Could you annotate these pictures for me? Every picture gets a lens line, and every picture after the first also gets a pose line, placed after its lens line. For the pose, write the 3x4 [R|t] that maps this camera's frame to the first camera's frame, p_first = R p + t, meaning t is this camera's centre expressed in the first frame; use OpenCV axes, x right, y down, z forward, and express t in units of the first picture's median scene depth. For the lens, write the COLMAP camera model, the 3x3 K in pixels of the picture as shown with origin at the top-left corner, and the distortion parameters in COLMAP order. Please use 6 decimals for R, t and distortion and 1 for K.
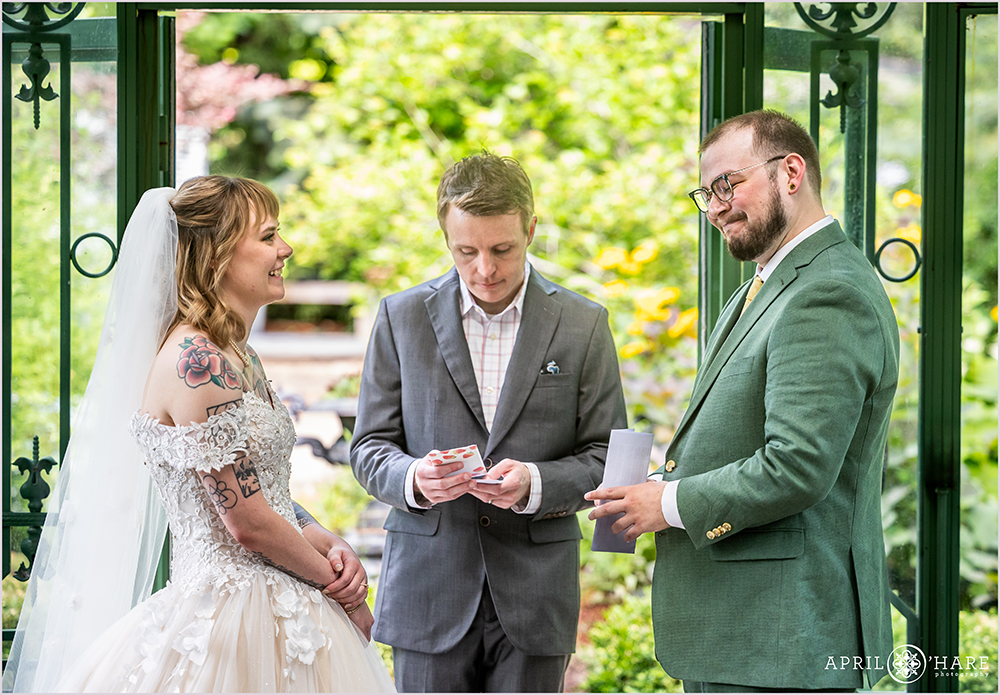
lens RADIAL K [[3072.9, 0, 543.2], [0, 3072.9, 327.3], [0, 0, 1]] dist [0.187479, 0.000000]
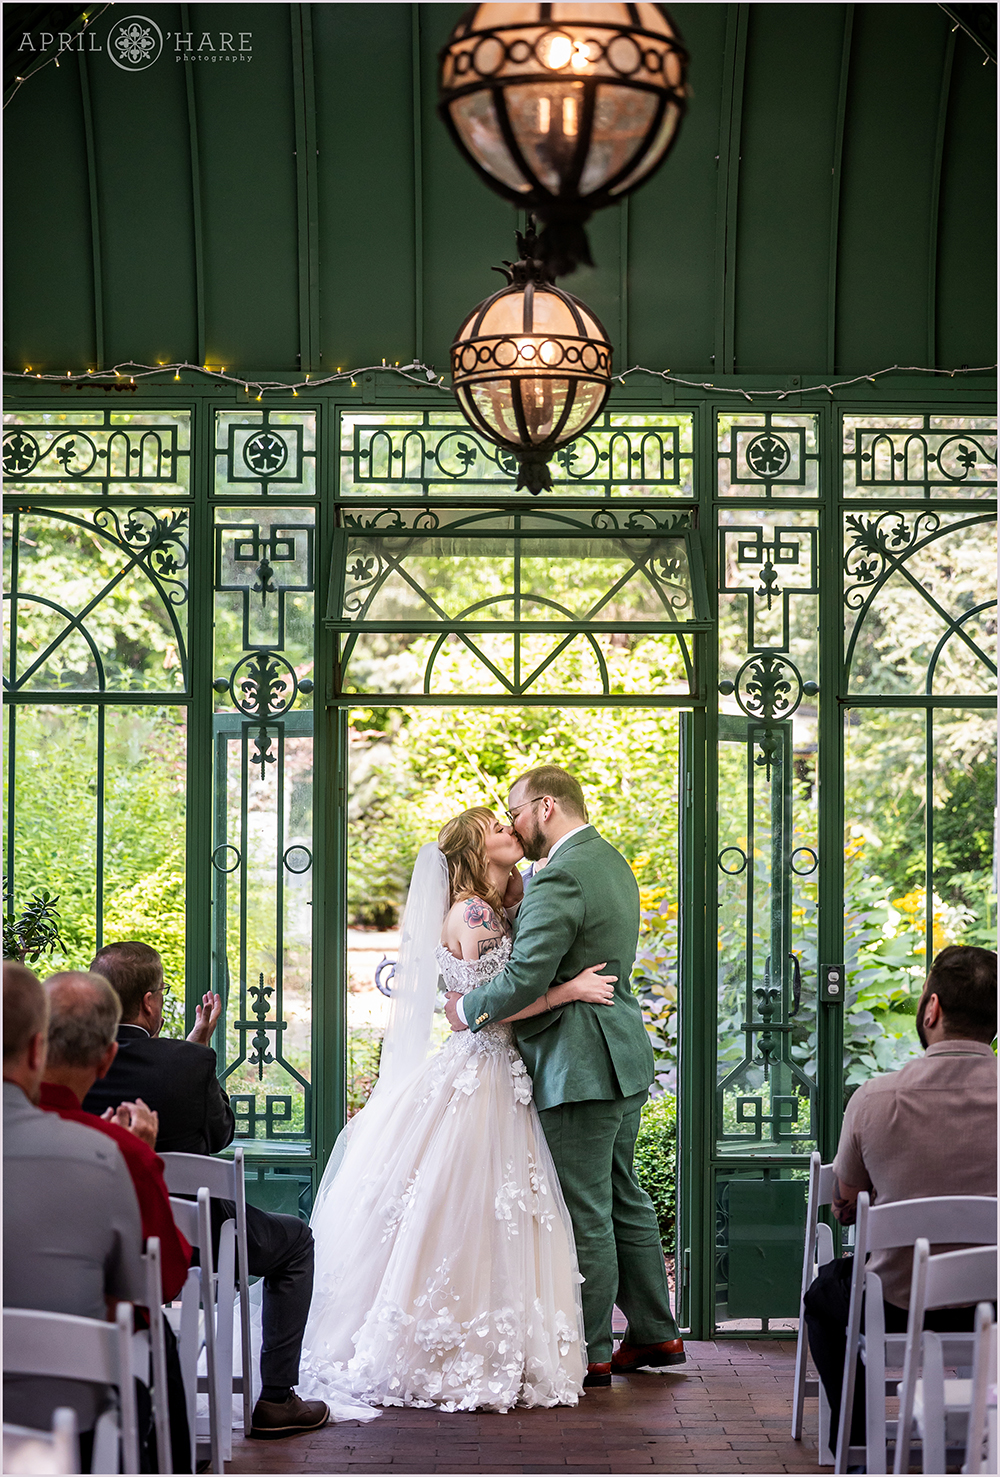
lens RADIAL K [[3239.0, 0, 504.3], [0, 3239.0, 740.9], [0, 0, 1]] dist [-0.277649, 0.000000]
pose [[0.999957, -0.002608, -0.008902, -0.023847], [0.002020, 0.997857, -0.065400, 0.024846], [0.009054, 0.065379, 0.997819, -0.665512]]
